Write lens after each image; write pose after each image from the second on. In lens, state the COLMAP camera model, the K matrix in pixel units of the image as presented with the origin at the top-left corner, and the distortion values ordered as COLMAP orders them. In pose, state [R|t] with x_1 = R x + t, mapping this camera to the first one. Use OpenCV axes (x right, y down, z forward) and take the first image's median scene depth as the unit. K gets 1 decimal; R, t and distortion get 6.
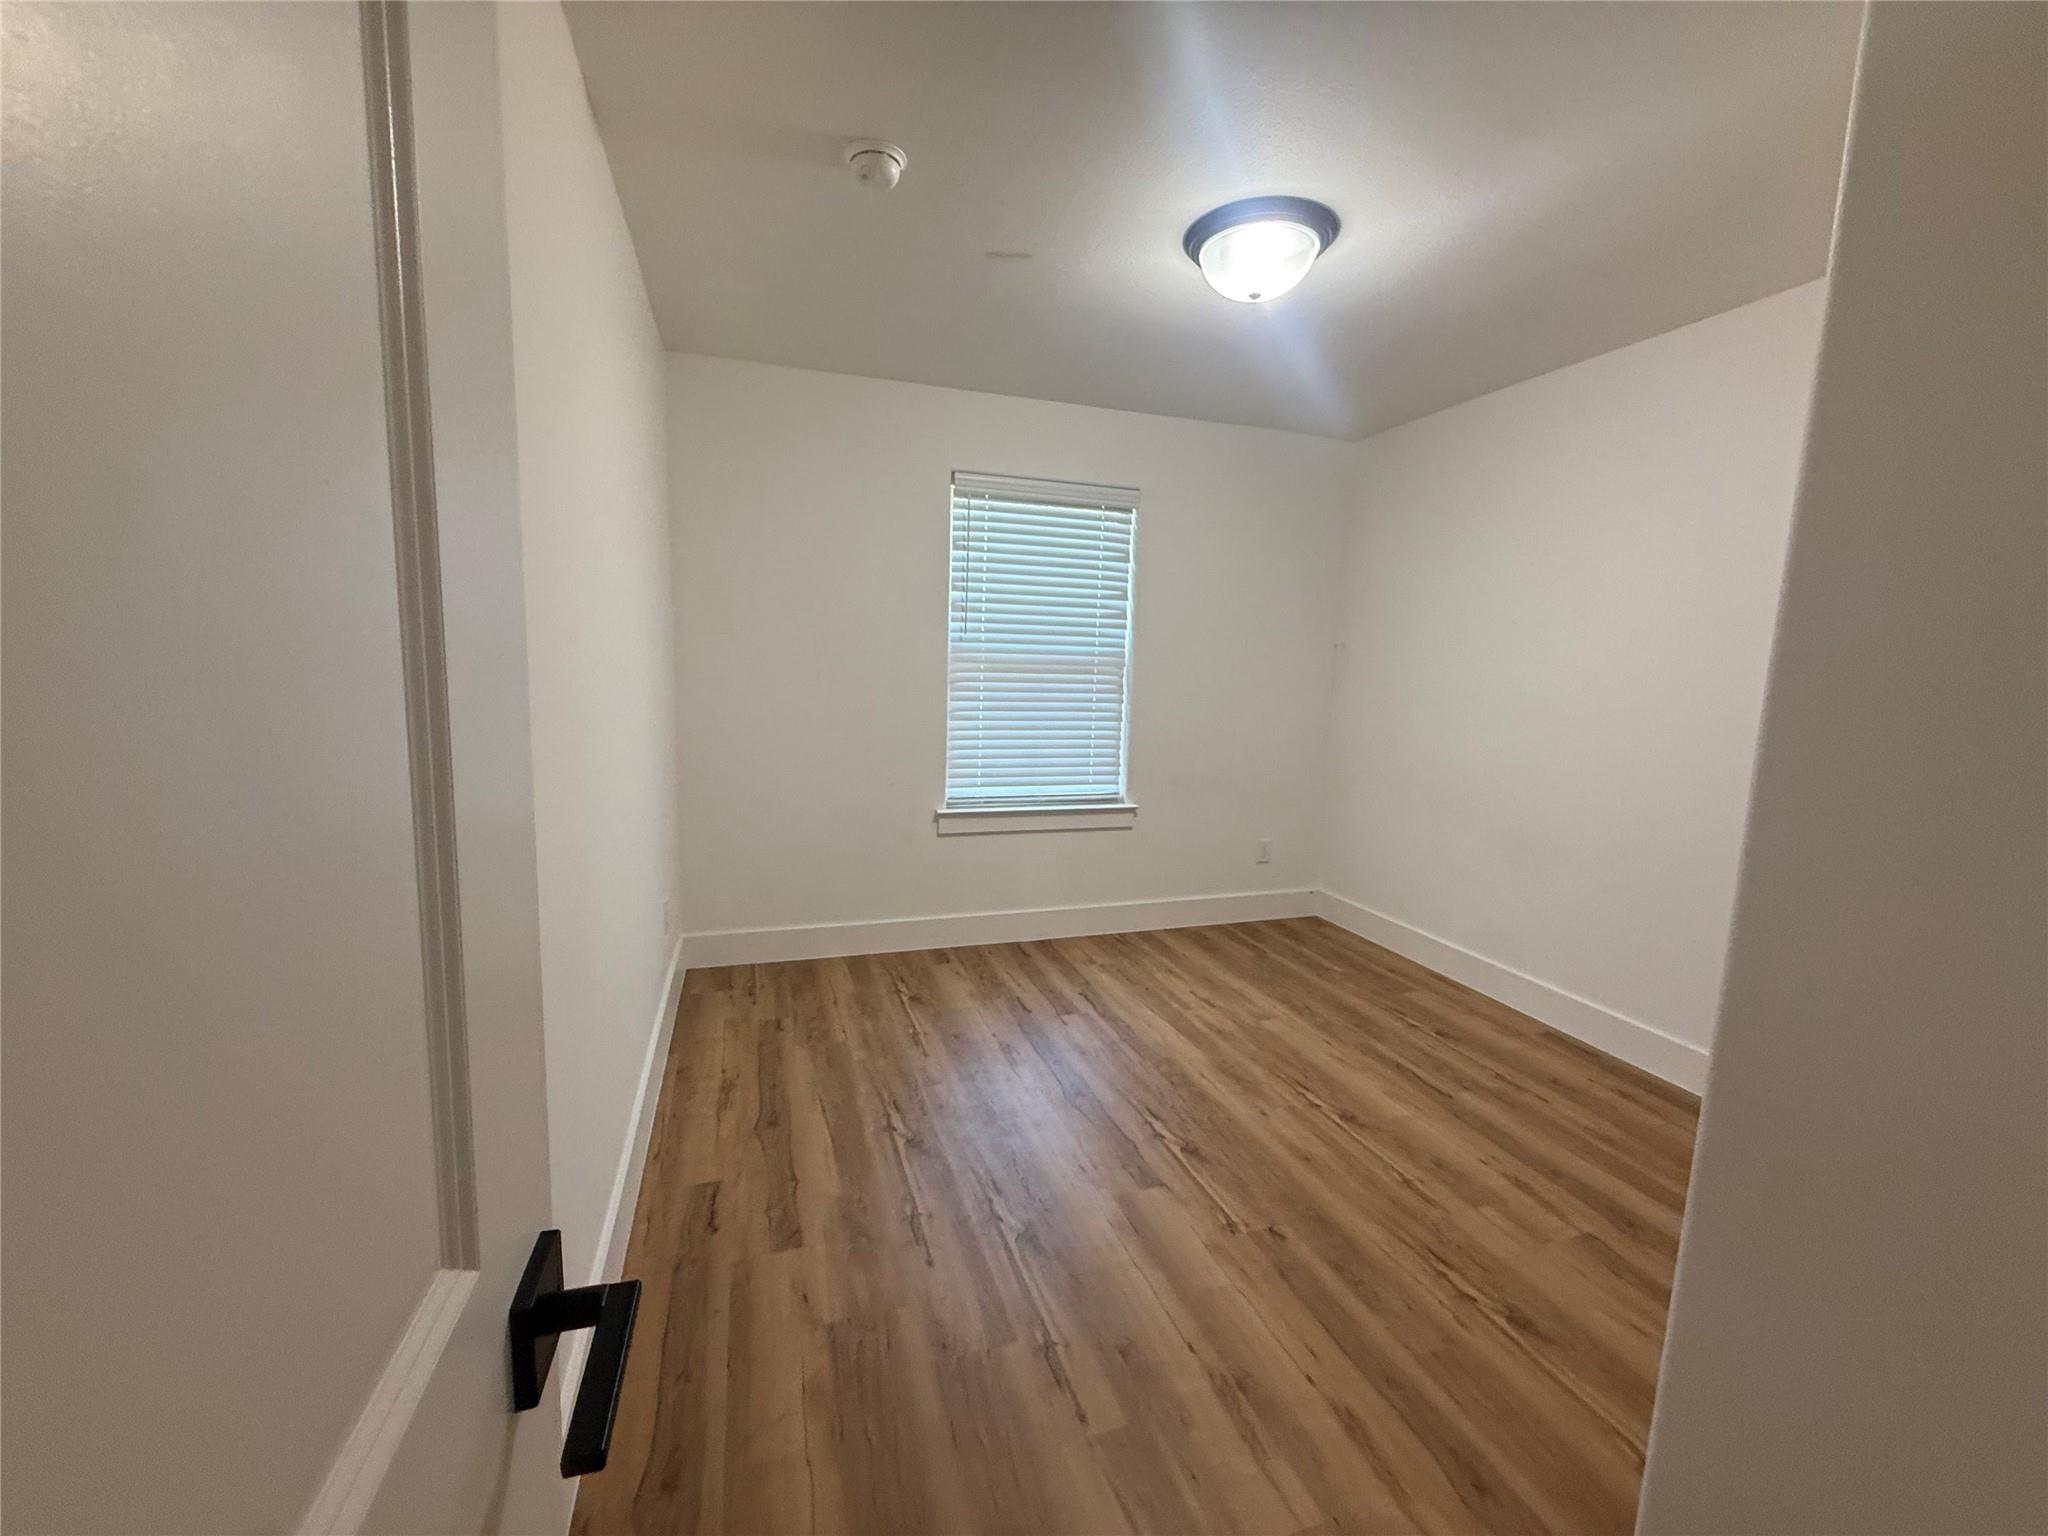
lens RADIAL K [[816.9, 0, 1022.9], [0, 816.9, 780.6], [0, 0, 1]] dist [-0.001273, 0.000052]
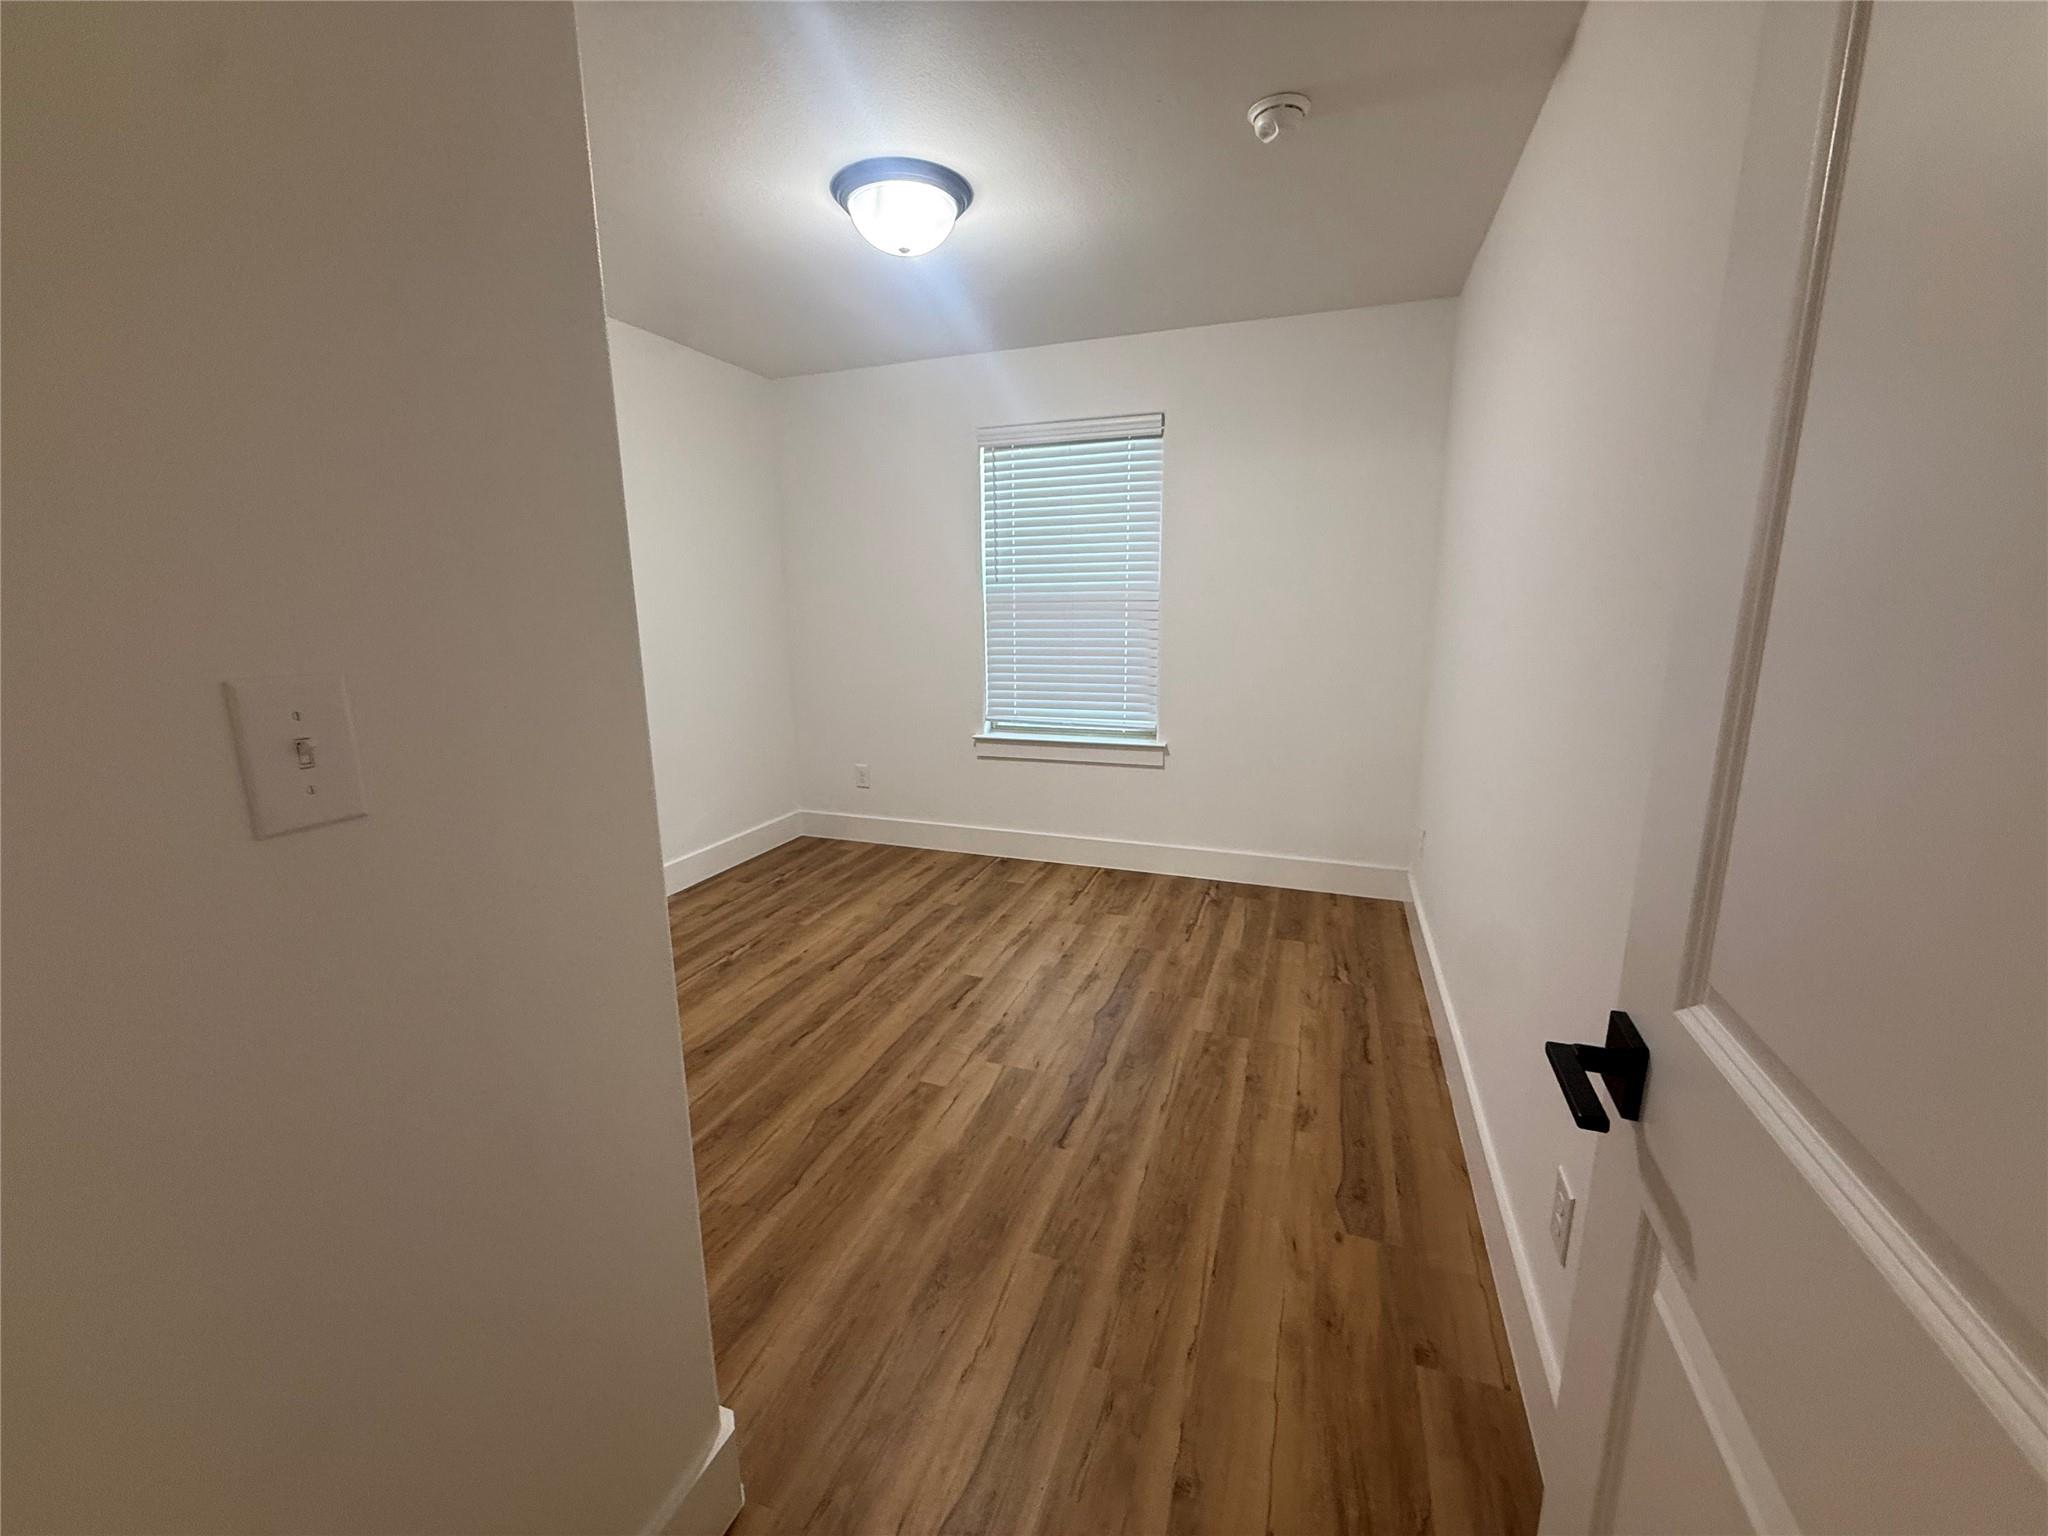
lens RADIAL K [[816.9, 0, 1025.8], [0, 816.9, 755.9], [0, 0, 1]] dist [-0.001273, 0.000052]
pose [[0.782097, 0.082914, -0.617616, 0.634998], [-0.051291, 0.996311, 0.068803, -0.014559], [0.621043, -0.022133, 0.783464, 0.146705]]
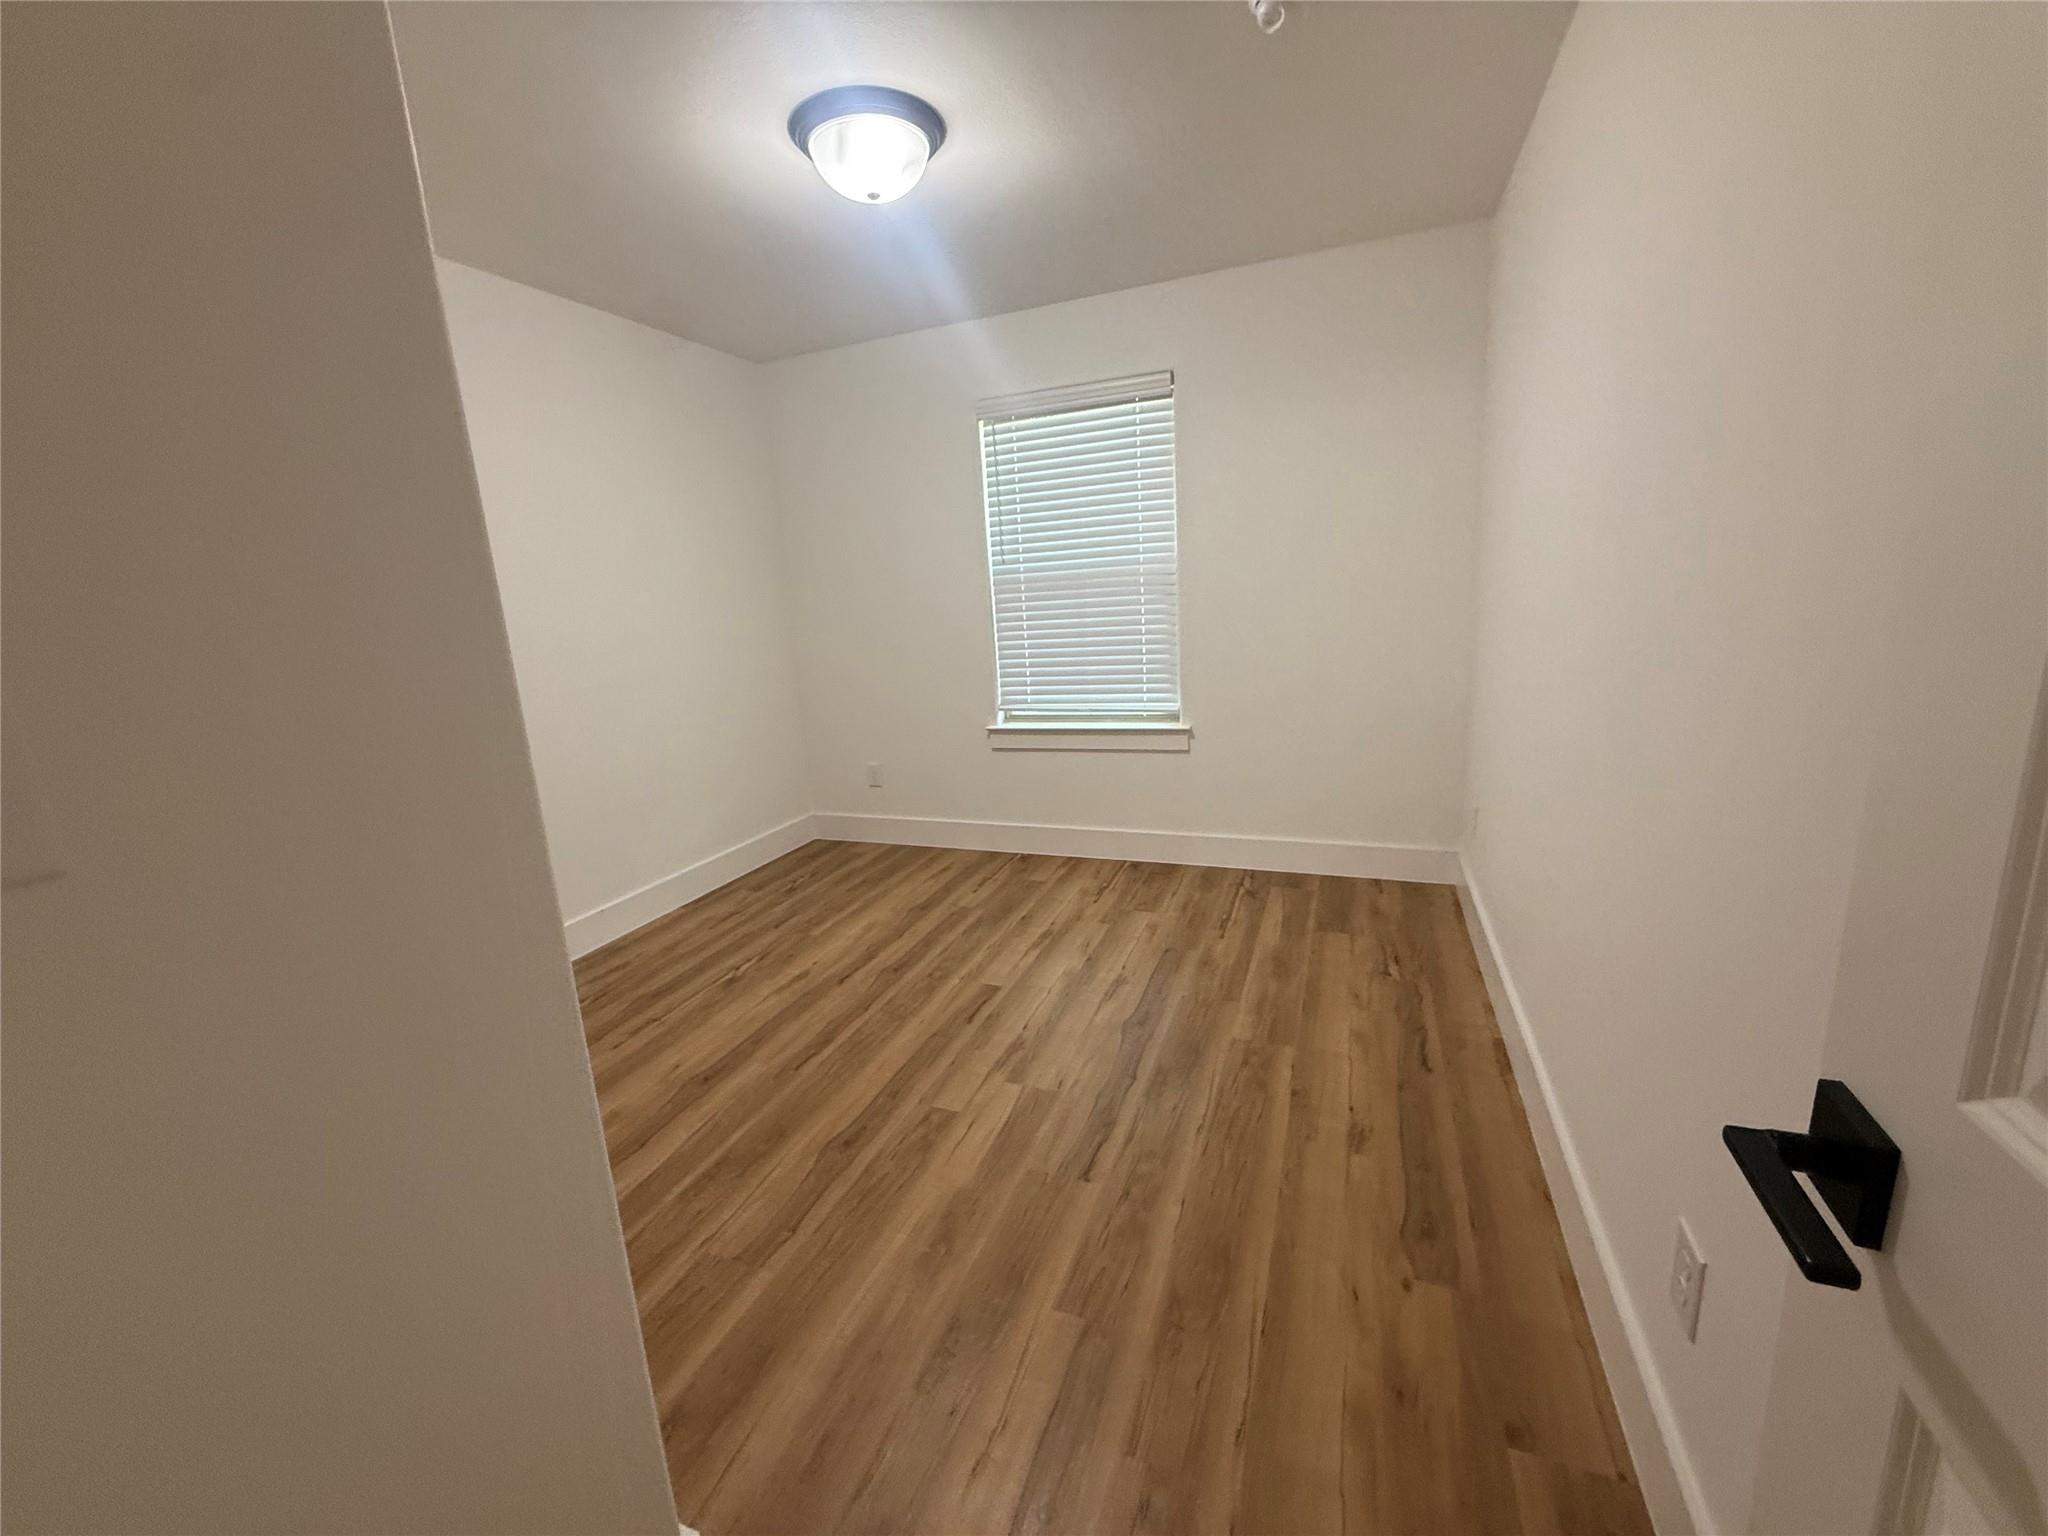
lens RADIAL K [[816.9, 0, 1028.4], [0, 816.9, 757.0], [0, 0, 1]] dist [-0.001273, 0.000052]
pose [[0.764189, 0.056758, -0.642490, 0.612441], [-0.003930, 0.996512, 0.083359, -0.011629], [0.644980, -0.061177, 0.761747, 0.201312]]
